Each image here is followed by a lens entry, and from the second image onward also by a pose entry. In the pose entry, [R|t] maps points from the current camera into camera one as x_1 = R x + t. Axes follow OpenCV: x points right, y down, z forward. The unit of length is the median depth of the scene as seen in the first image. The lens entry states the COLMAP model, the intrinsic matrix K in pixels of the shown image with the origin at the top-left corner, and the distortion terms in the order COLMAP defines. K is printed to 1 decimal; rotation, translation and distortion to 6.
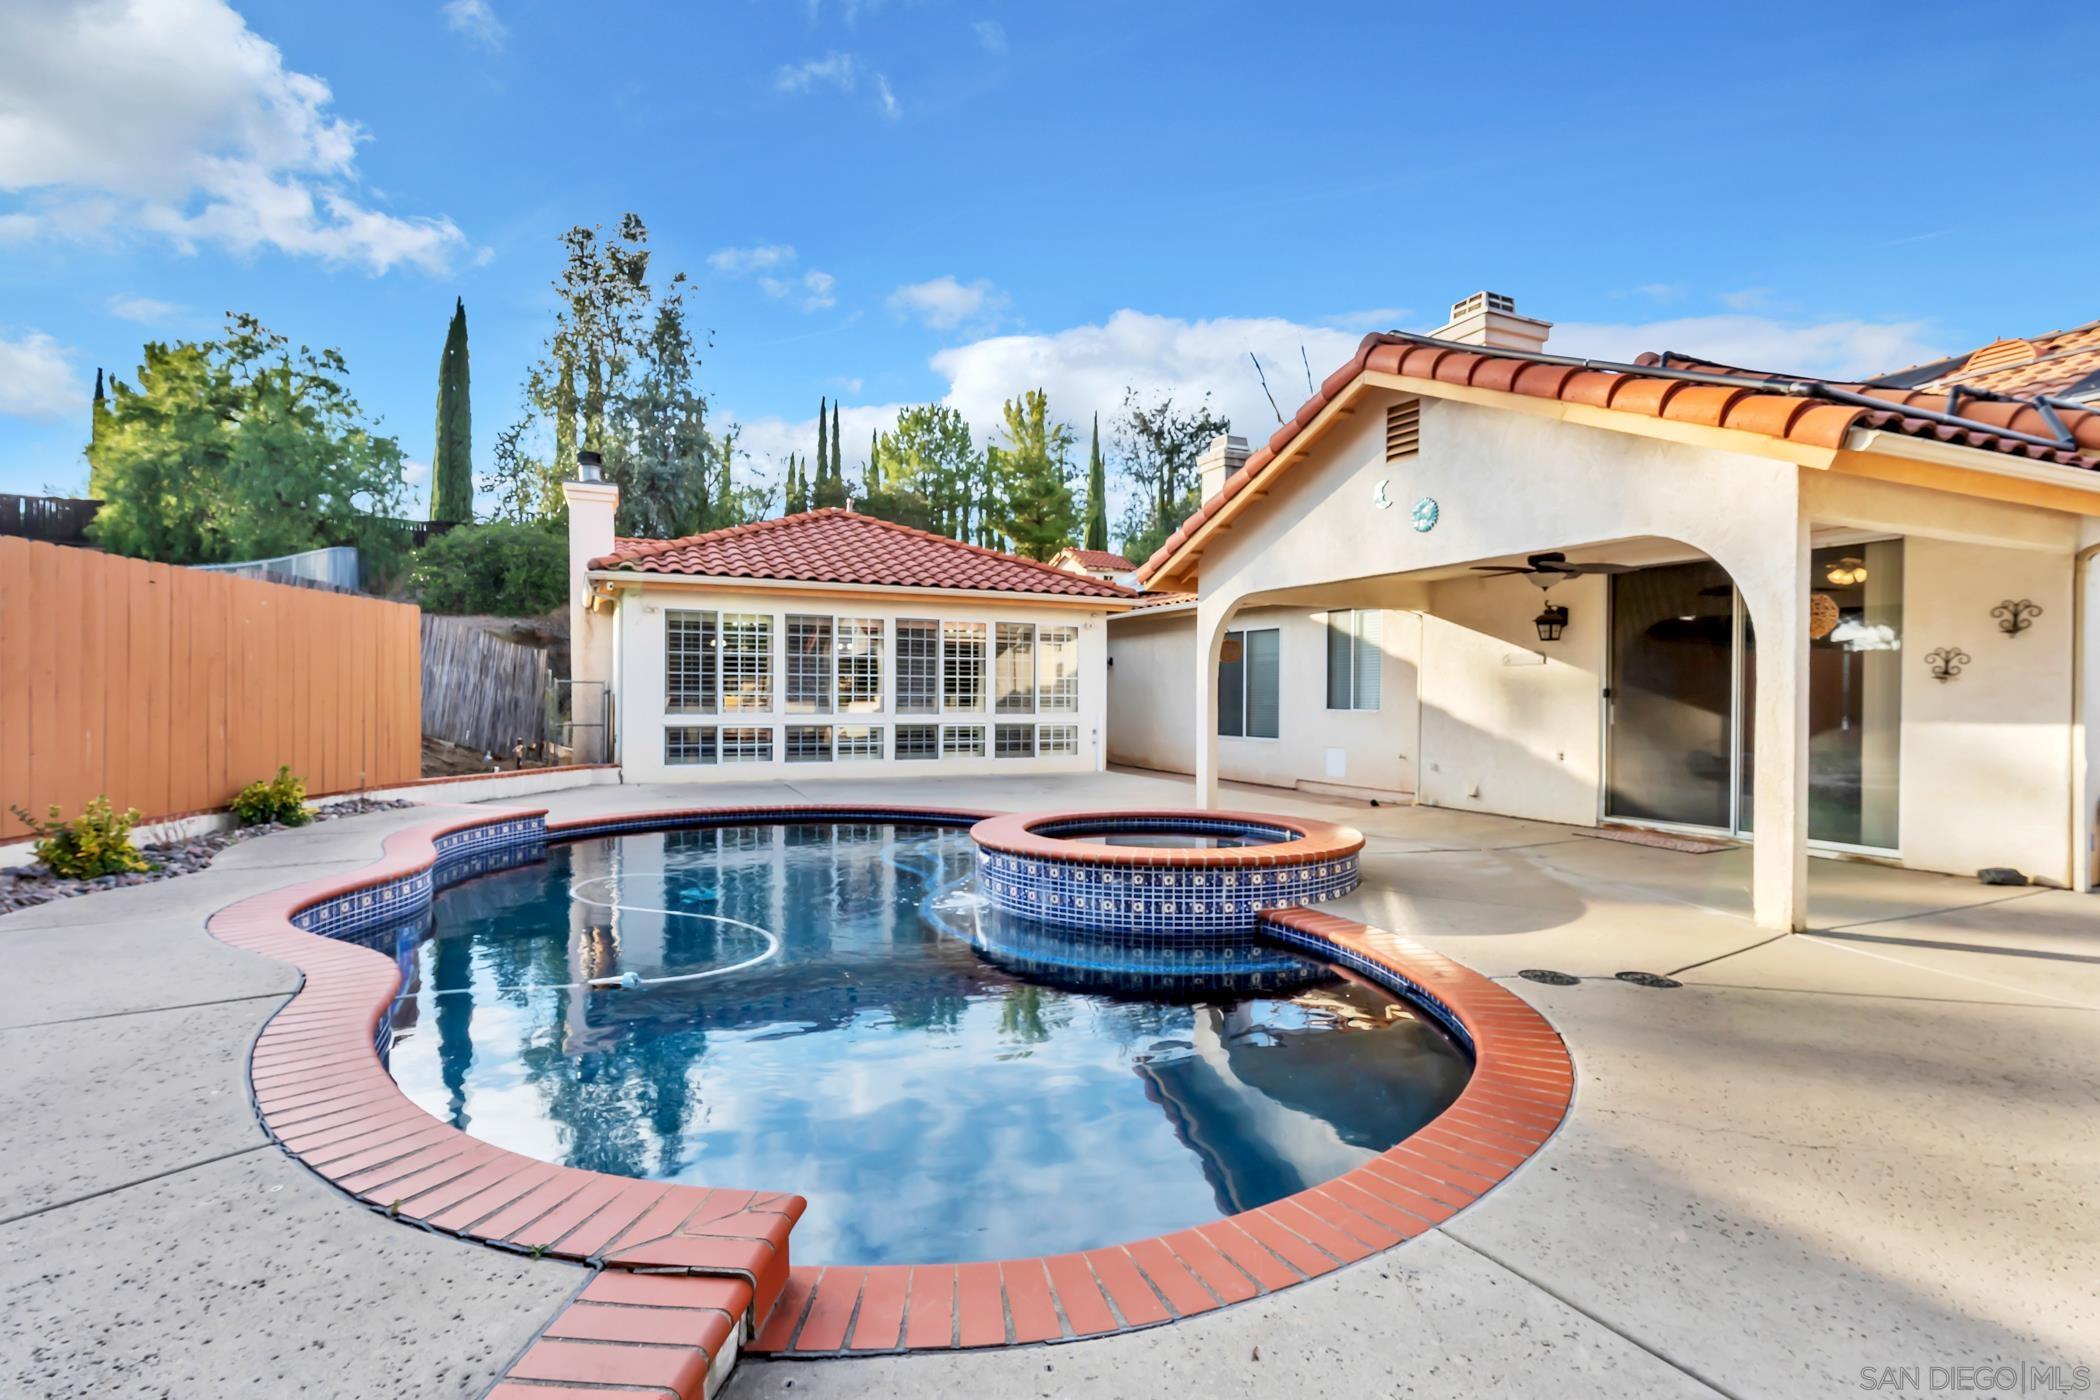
lens RADIAL K [[1012.5, 0, 1050.0], [0, 1012.5, 700.0], [0, 0, 1]] dist [0.003884, 0.000526]
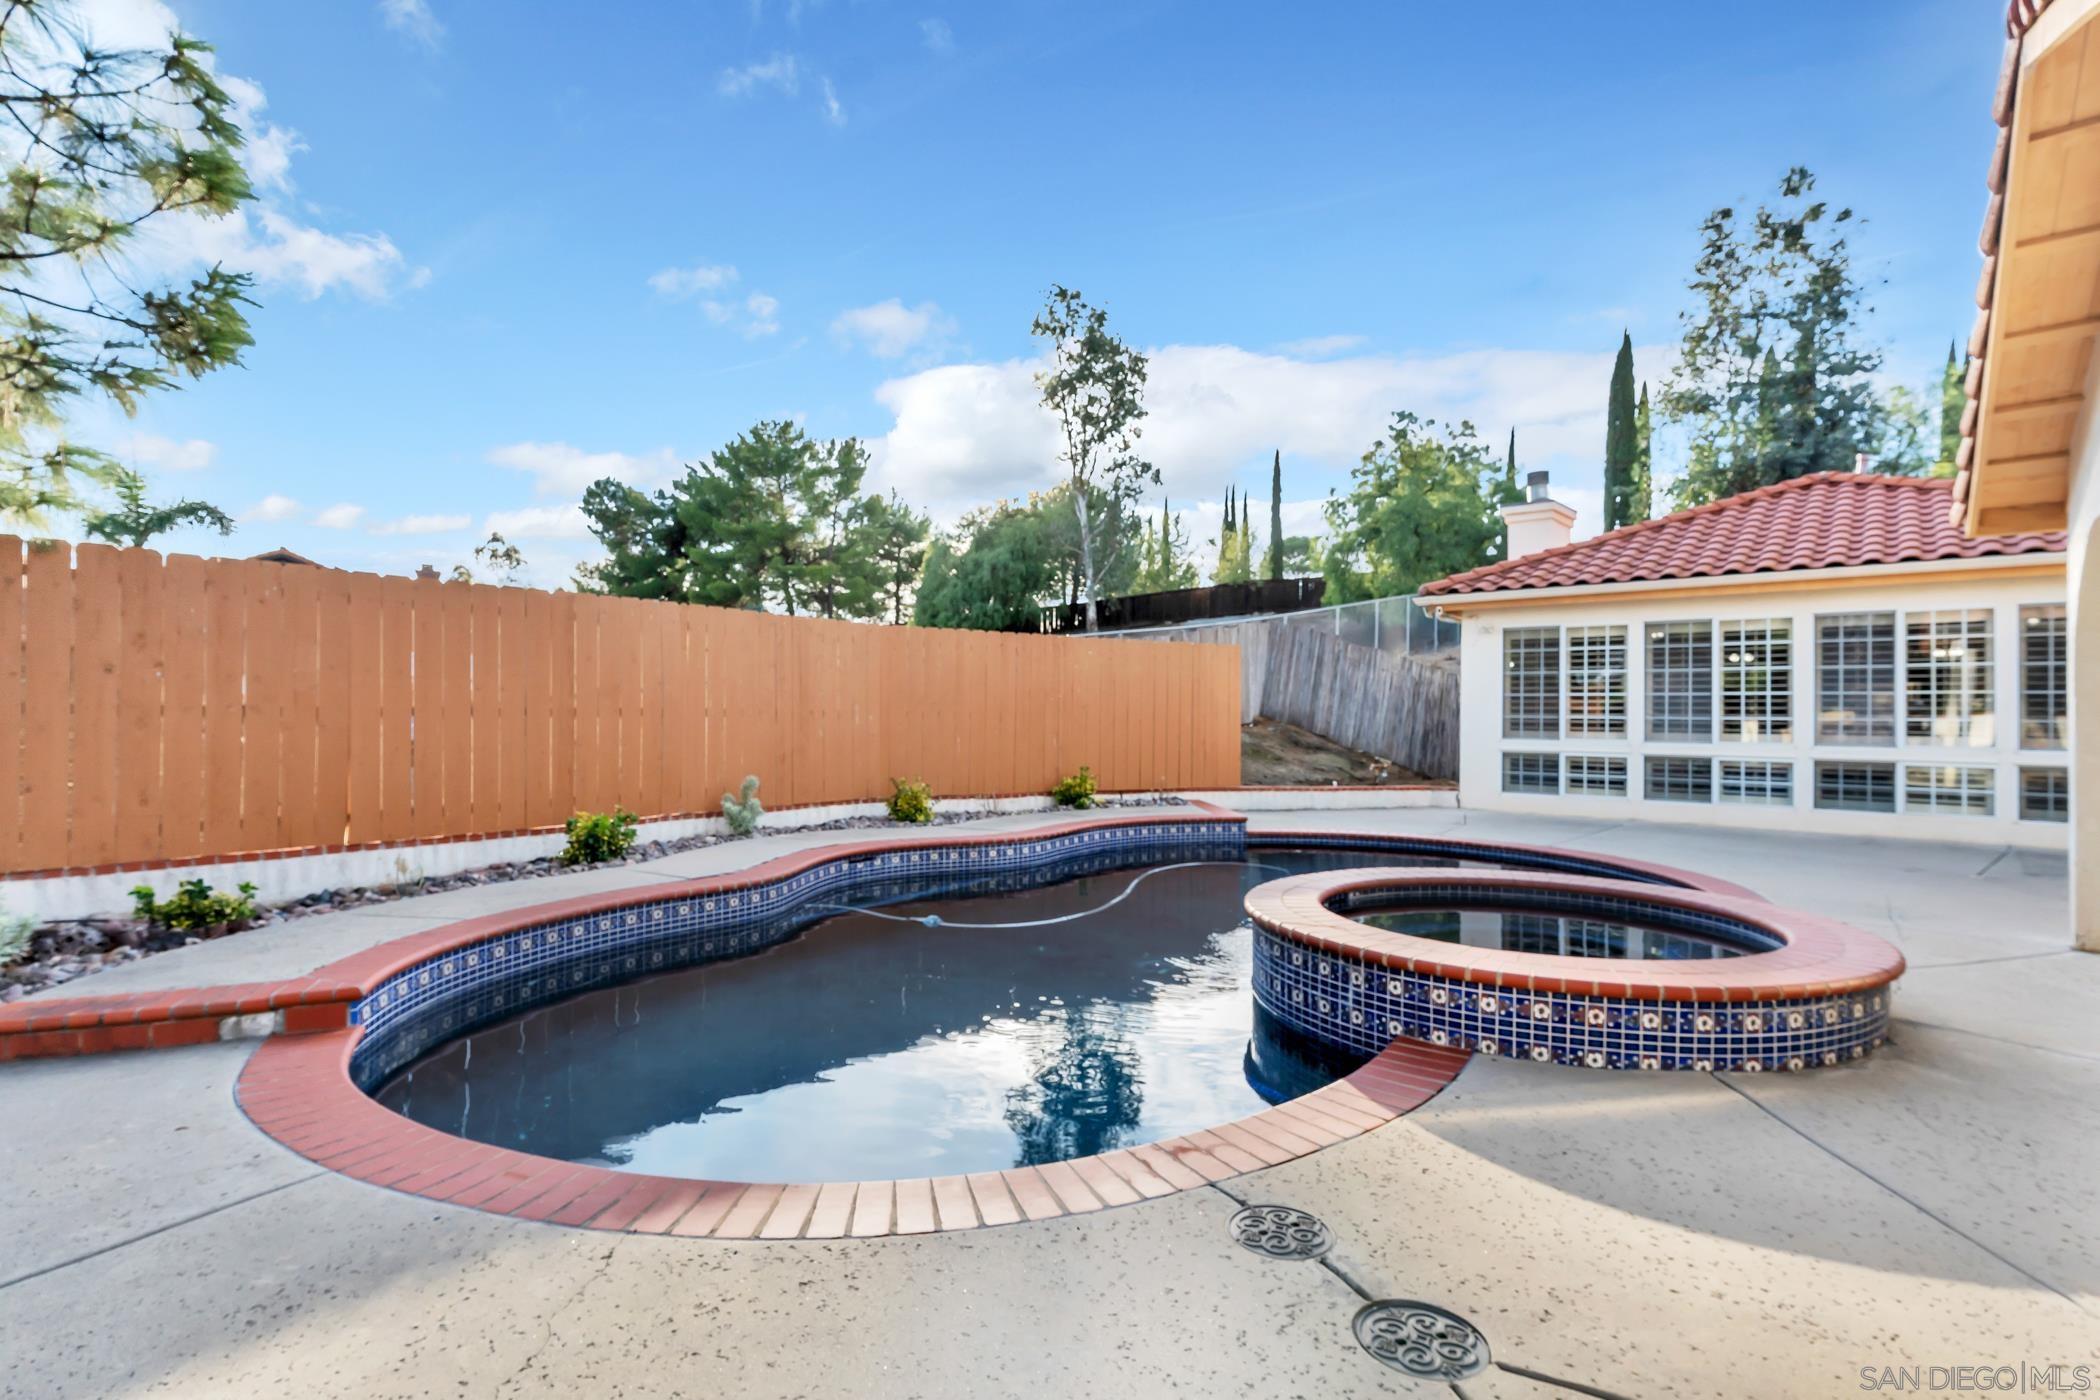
lens RADIAL K [[1012.5, 0, 1050.0], [0, 1012.5, 700.0], [0, 0, 1]] dist [0.003884, 0.000526]
pose [[0.428581, -0.014695, -0.903384, 0.294824], [-0.007930, 0.999768, -0.020024, 0.000244], [0.903469, 0.015746, 0.428365, 0.204767]]
